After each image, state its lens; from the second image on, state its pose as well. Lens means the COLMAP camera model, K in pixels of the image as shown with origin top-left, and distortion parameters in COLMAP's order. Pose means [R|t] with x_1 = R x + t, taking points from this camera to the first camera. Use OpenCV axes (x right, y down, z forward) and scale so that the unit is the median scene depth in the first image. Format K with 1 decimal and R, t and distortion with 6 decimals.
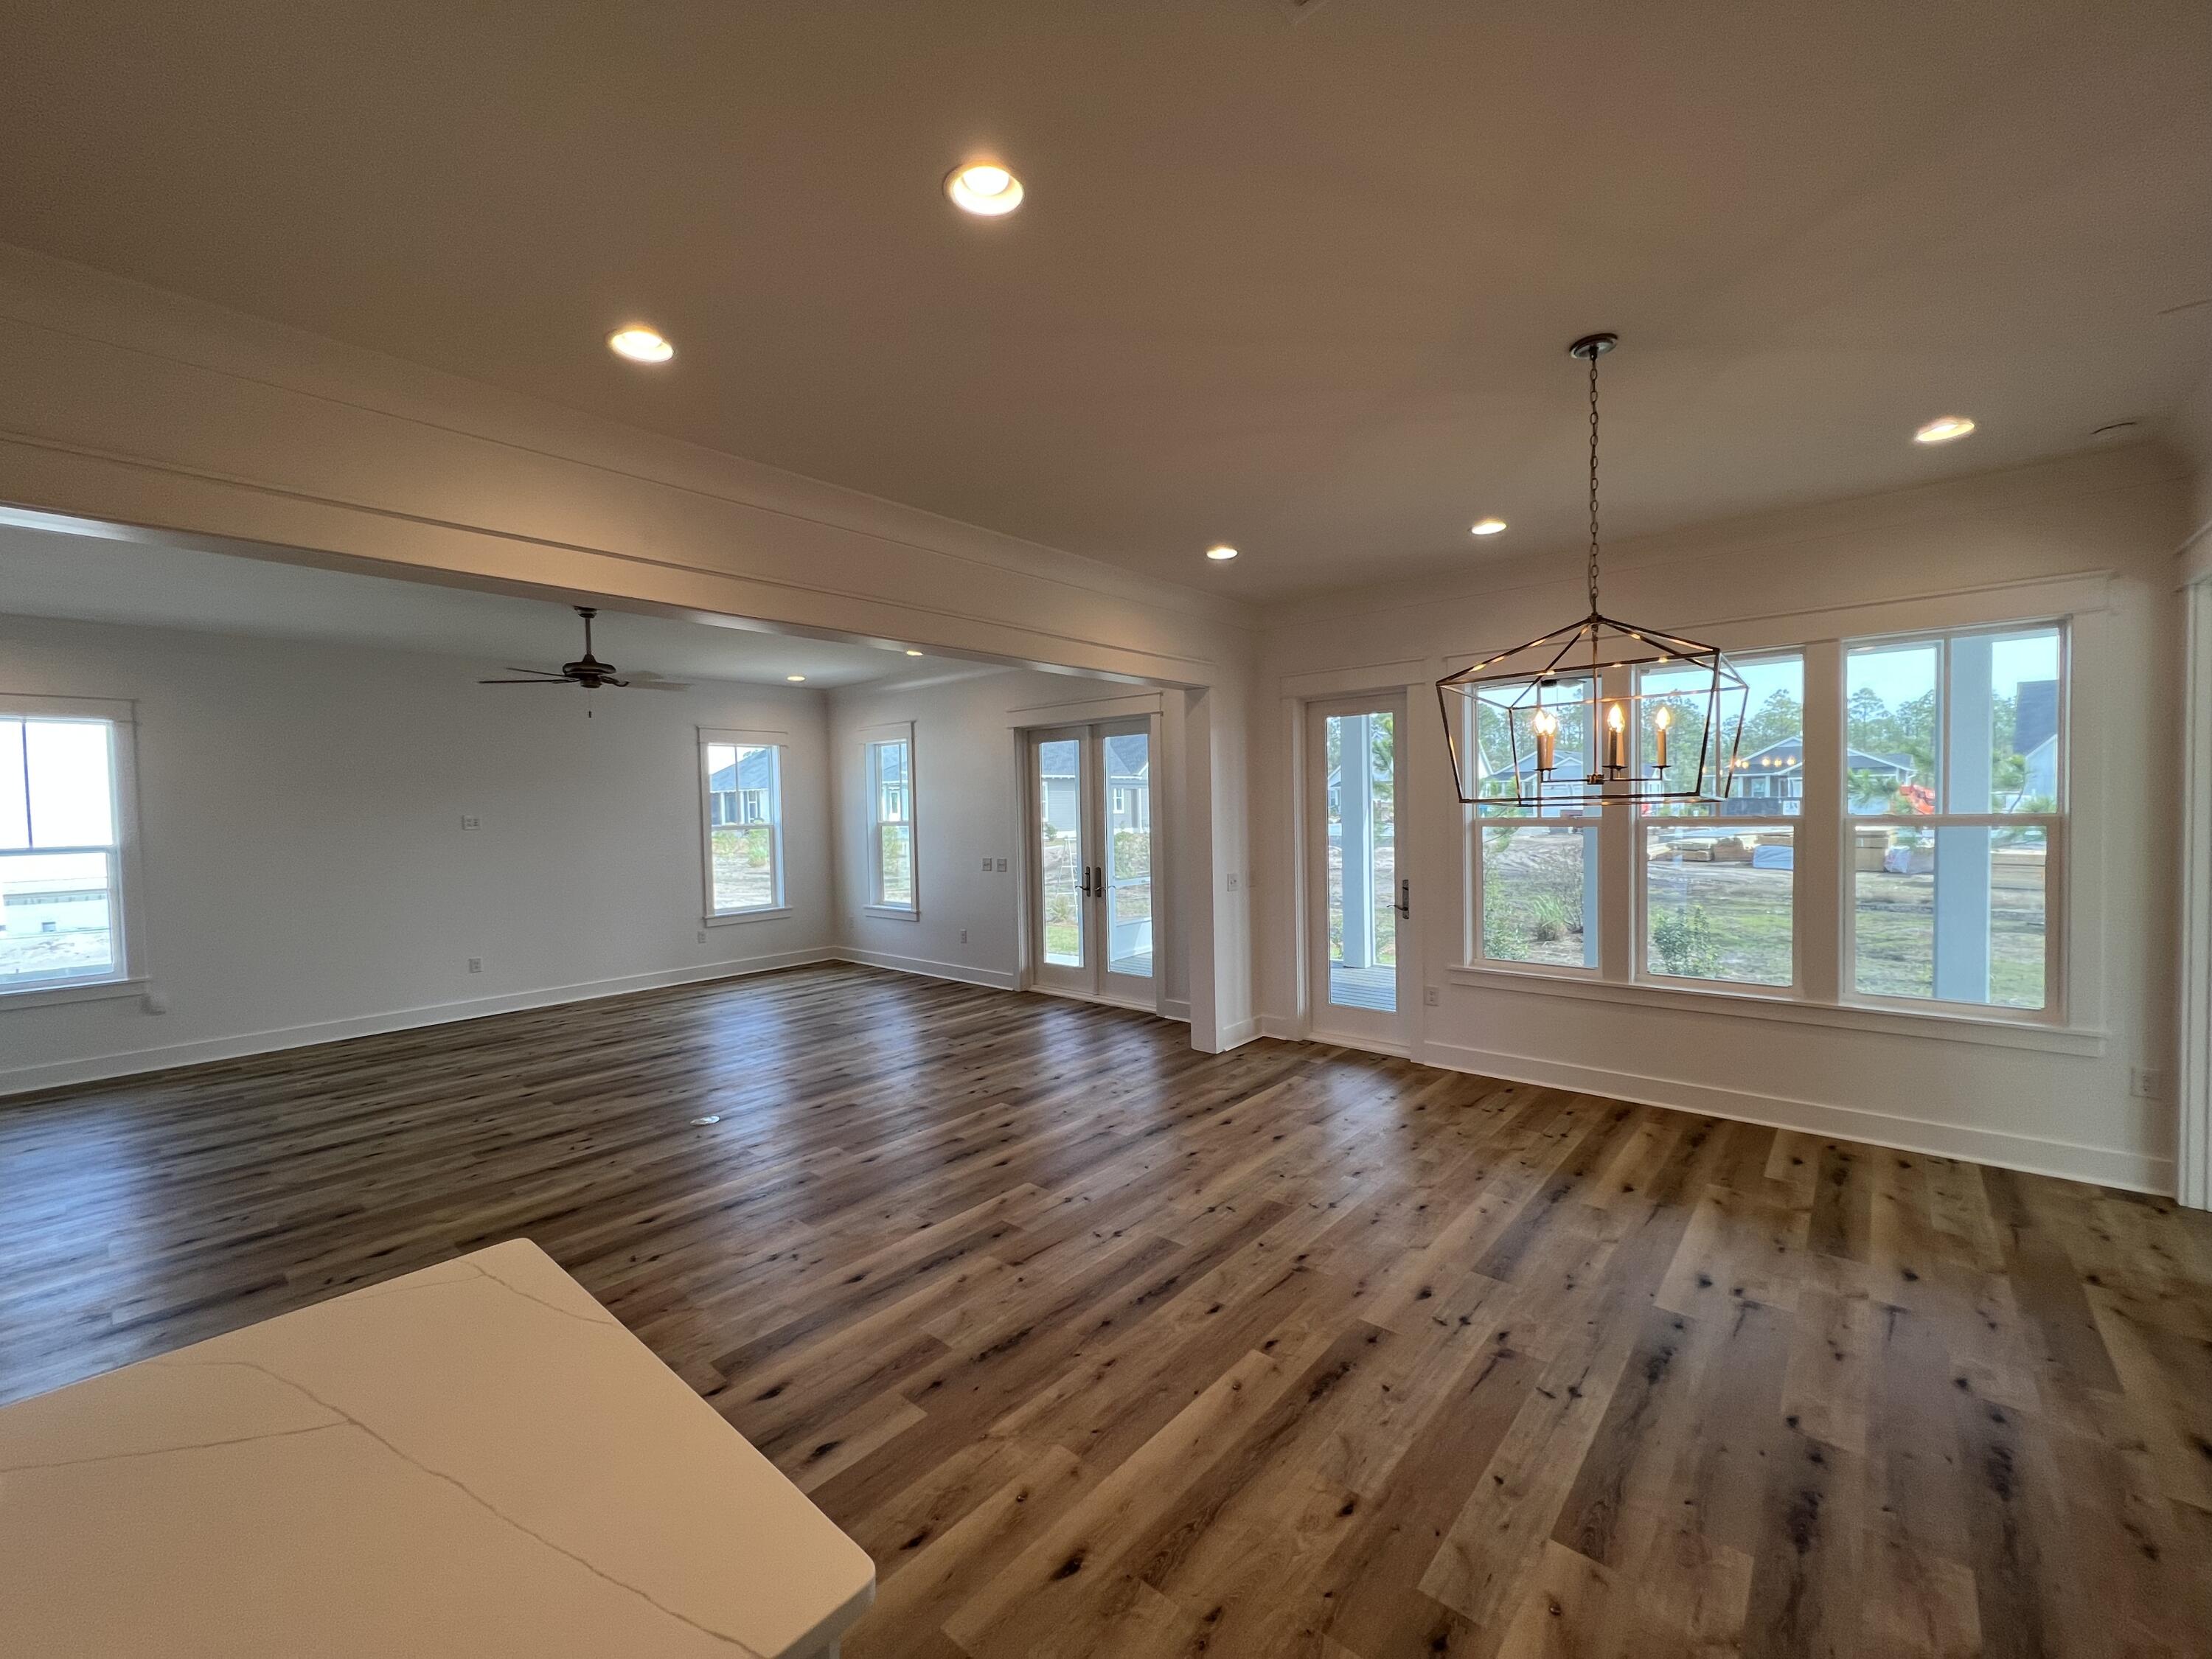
lens RADIAL K [[890.4, 0, 1105.1], [0, 890.4, 832.5], [0, 0, 1]] dist [-0.002170, 0.001168]
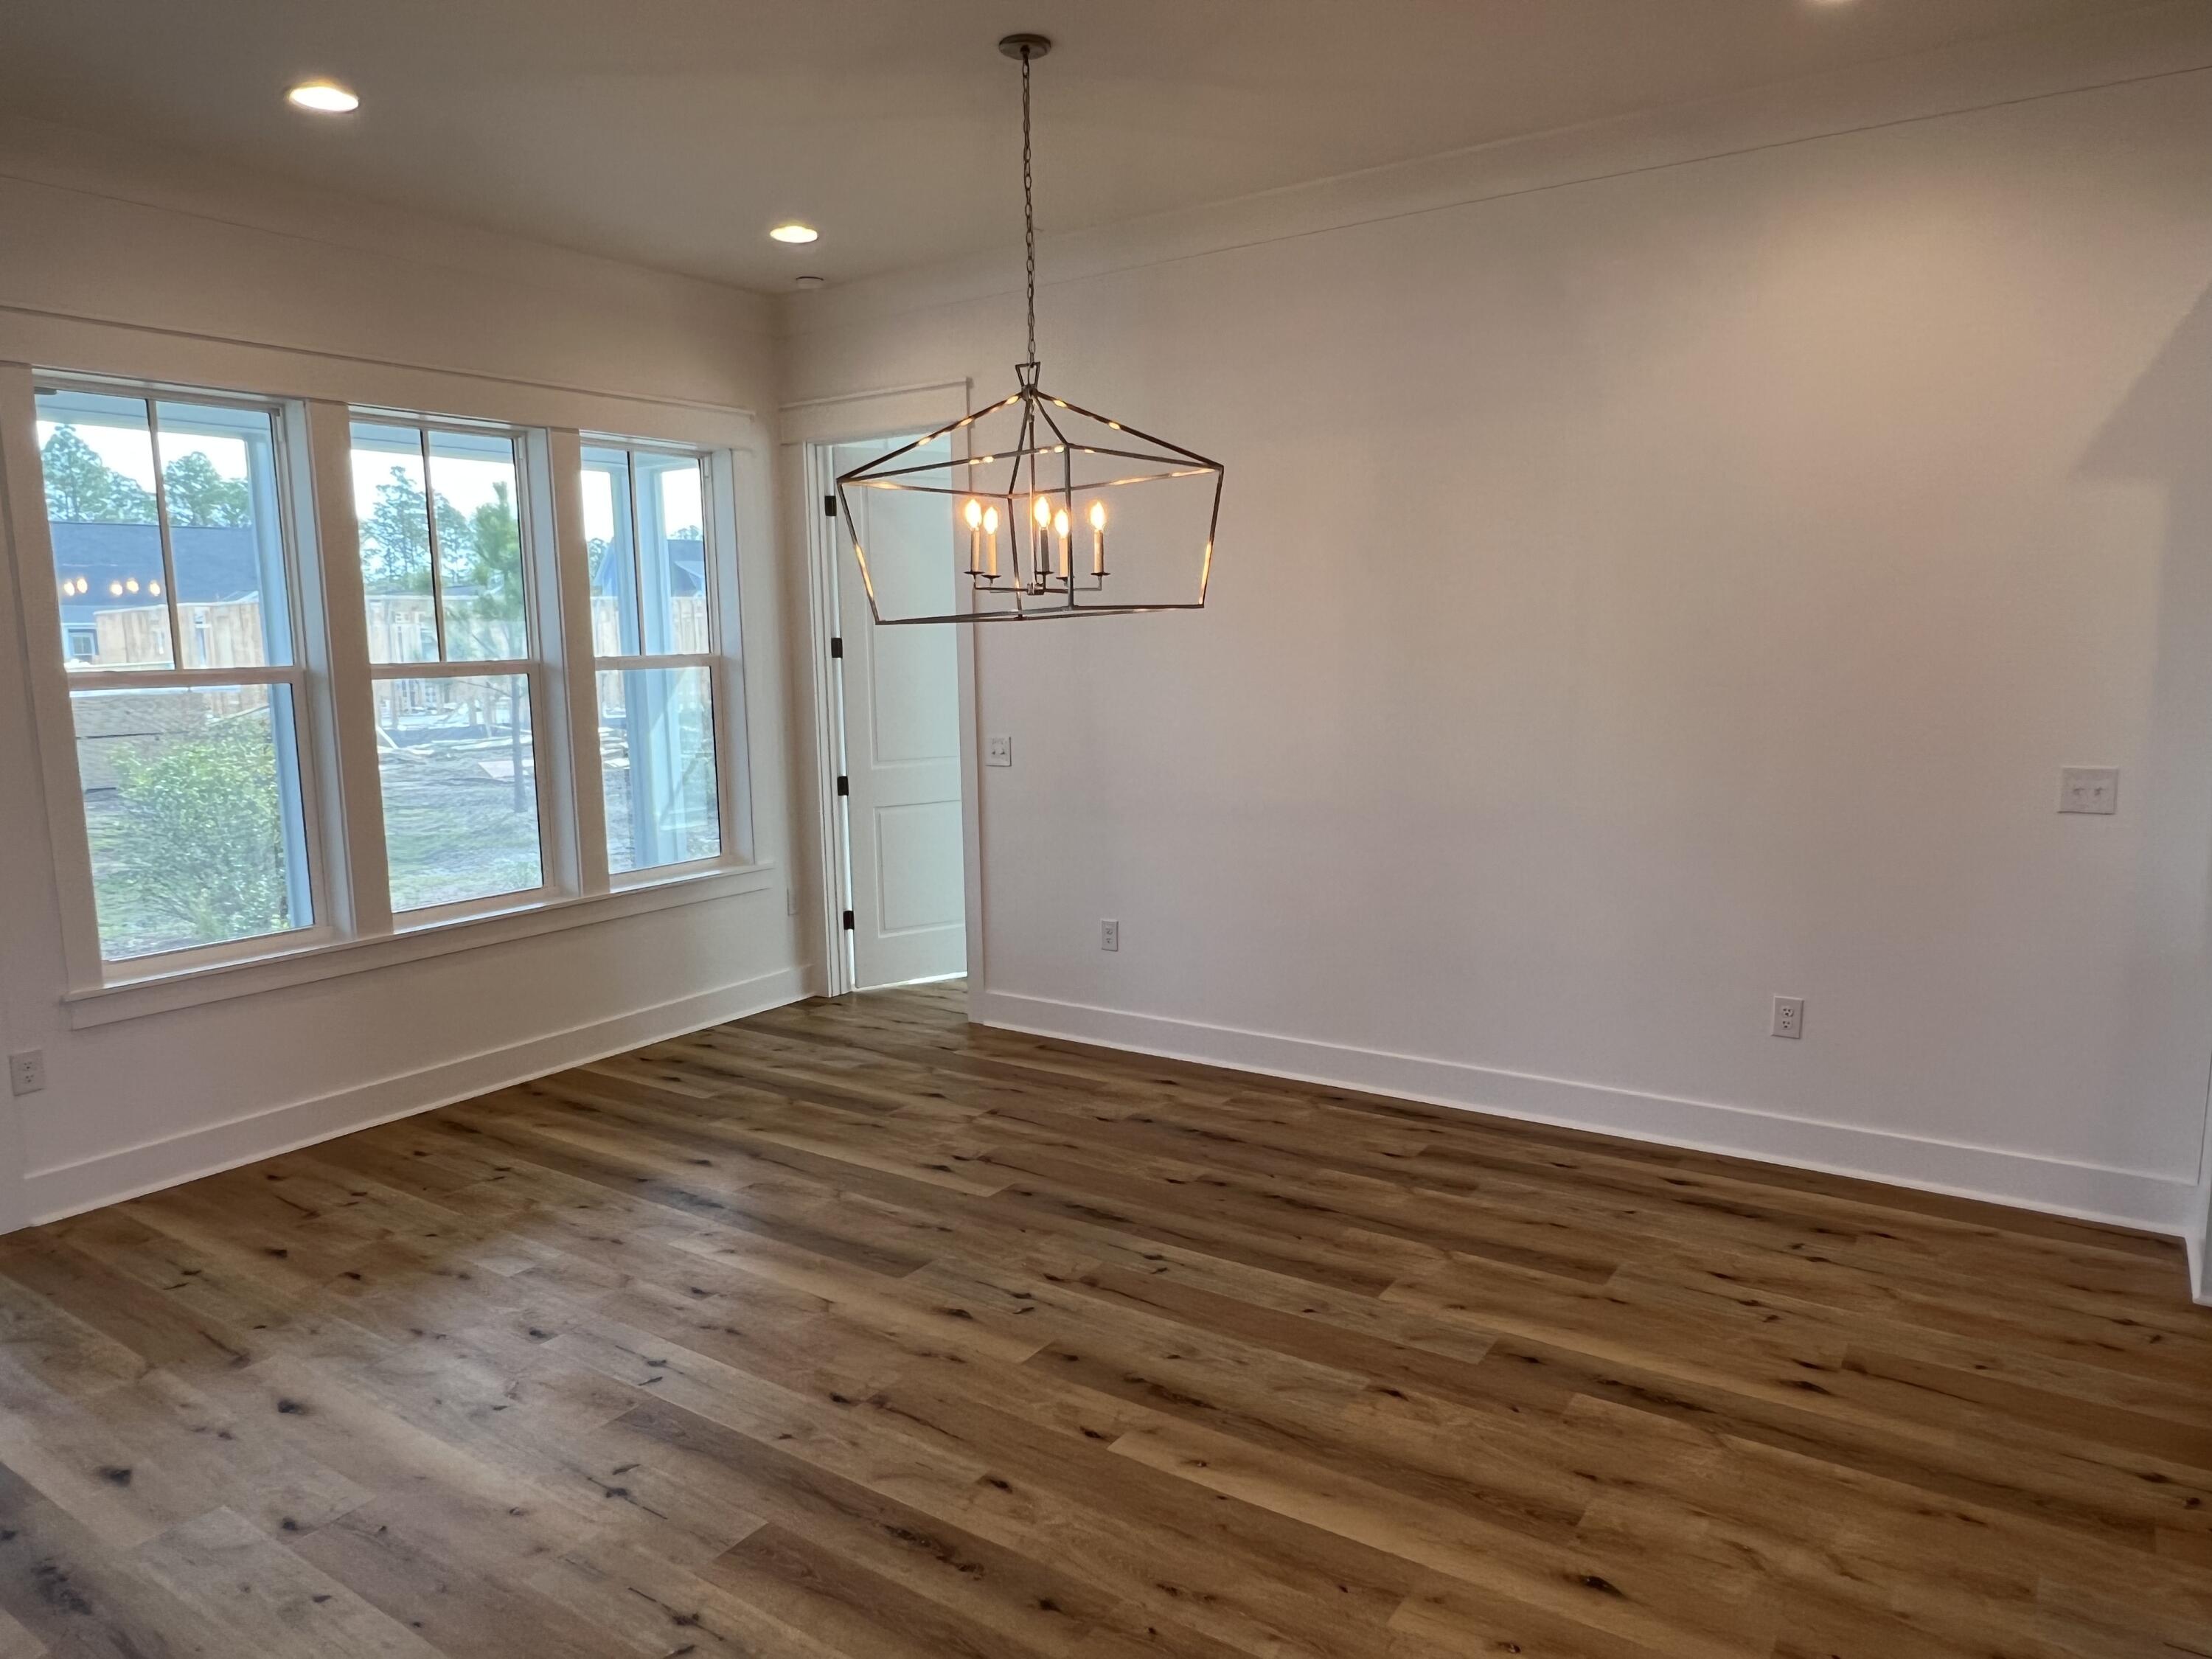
lens RADIAL K [[1444.3, 0, 1097.7], [0, 1444.3, 836.8], [0, 0, 1]] dist [-0.005710, 0.003414]
pose [[-0.111679, -0.115964, 0.986955, -0.493507], [0.051714, 0.991144, 0.122308, 0.004850], [-0.992398, 0.064699, -0.104693, 0.653134]]
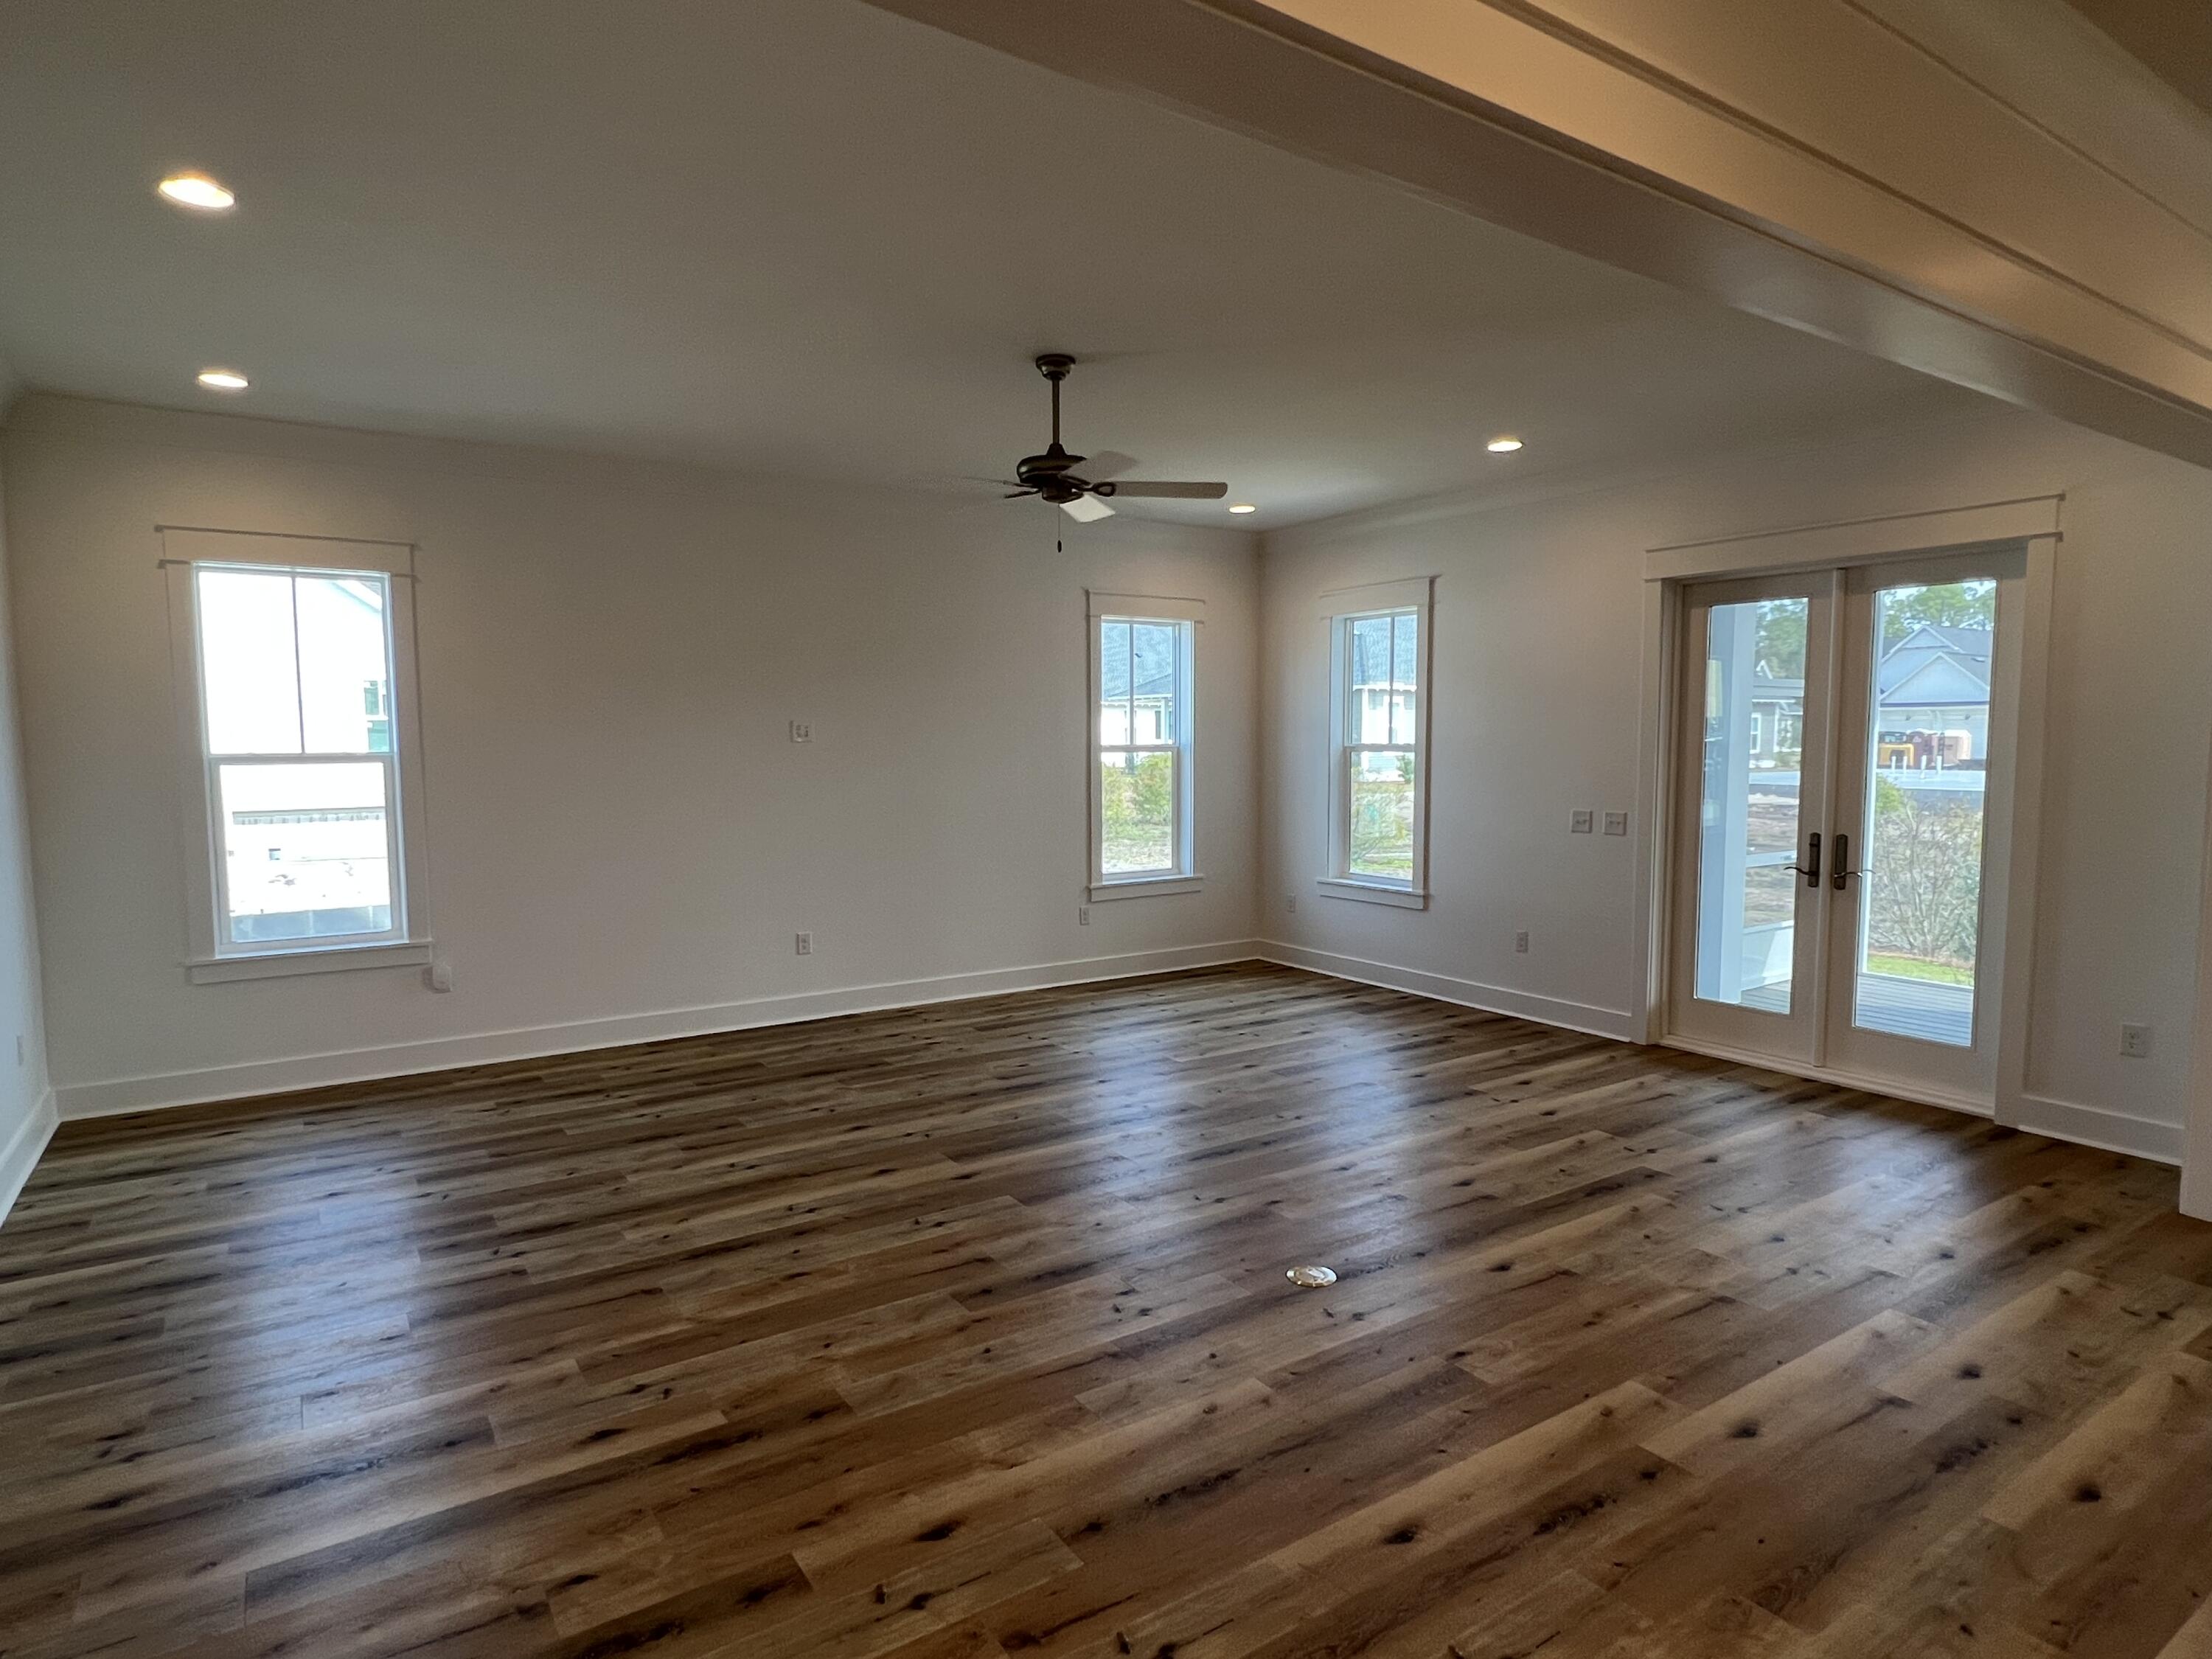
lens RADIAL K [[1239.0, 0, 1092.5], [0, 1239.0, 831.6], [0, 0, 1]] dist [-0.007345, 0.004246]
pose [[0.964168, 0.037829, -0.262580, -0.414094], [-0.024753, 0.998291, 0.052932, 0.014799], [0.264134, -0.044536, 0.963457, 0.257435]]
